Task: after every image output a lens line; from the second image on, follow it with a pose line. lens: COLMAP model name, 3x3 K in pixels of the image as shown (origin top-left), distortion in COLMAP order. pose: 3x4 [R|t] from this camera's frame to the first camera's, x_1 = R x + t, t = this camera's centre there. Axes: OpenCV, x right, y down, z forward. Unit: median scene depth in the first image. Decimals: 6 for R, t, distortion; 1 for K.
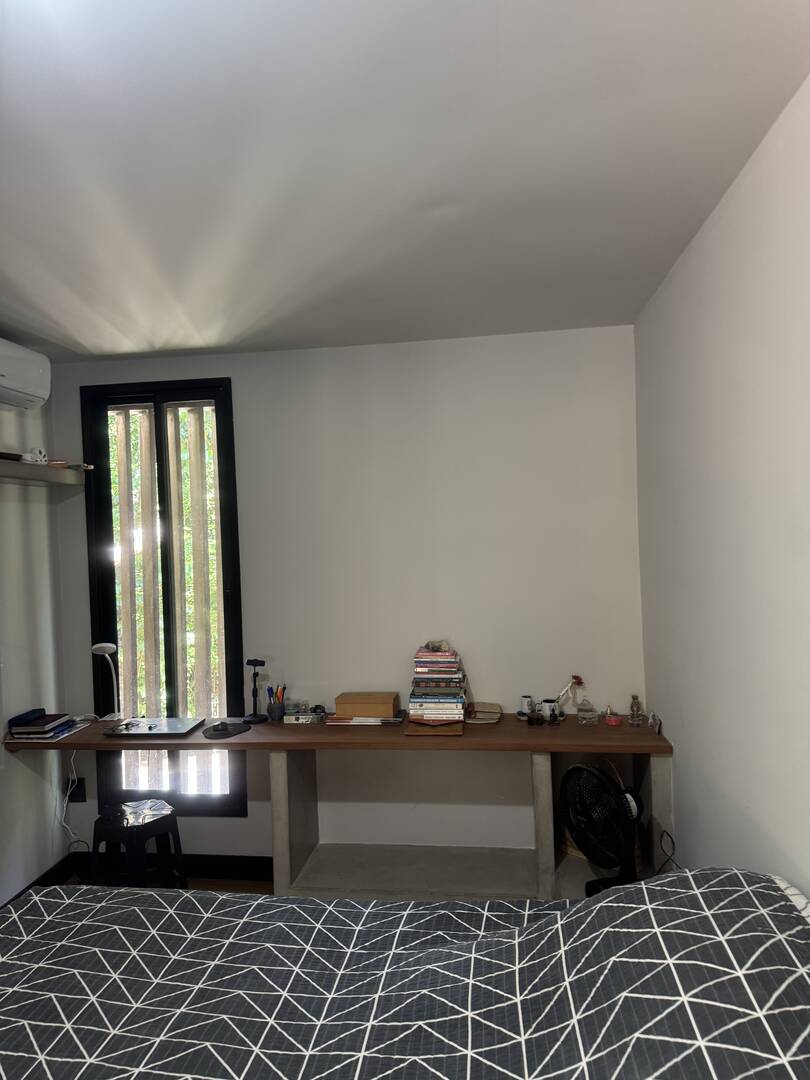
lens RADIAL K [[758.2, 0, 400.9], [0, 758.2, 566.3], [0, 0, 1]] dist [0.051543, -0.058294]
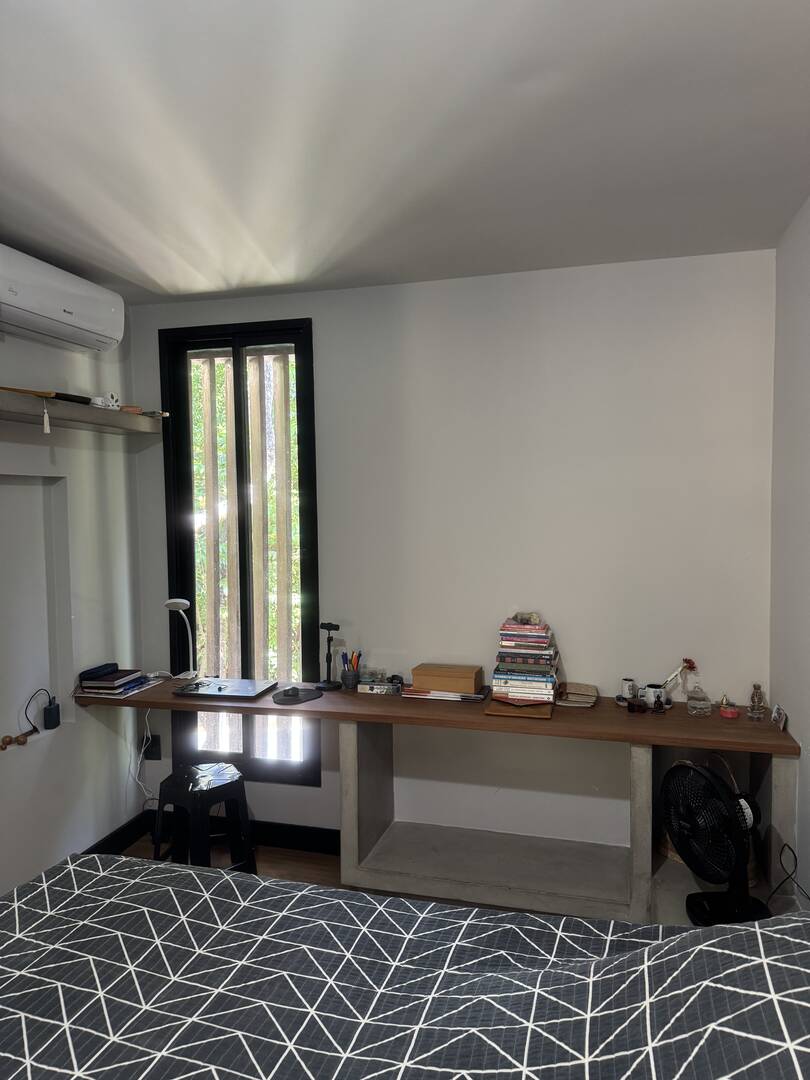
lens RADIAL K [[758.2, 0, 400.9], [0, 758.2, 566.3], [0, 0, 1]] dist [0.051543, -0.058294]
pose [[0.989167, 0.035862, -0.142350, 0.028208], [-0.029716, 0.998542, 0.045064, 0.008365], [0.143758, -0.040346, 0.988790, 0.098250]]
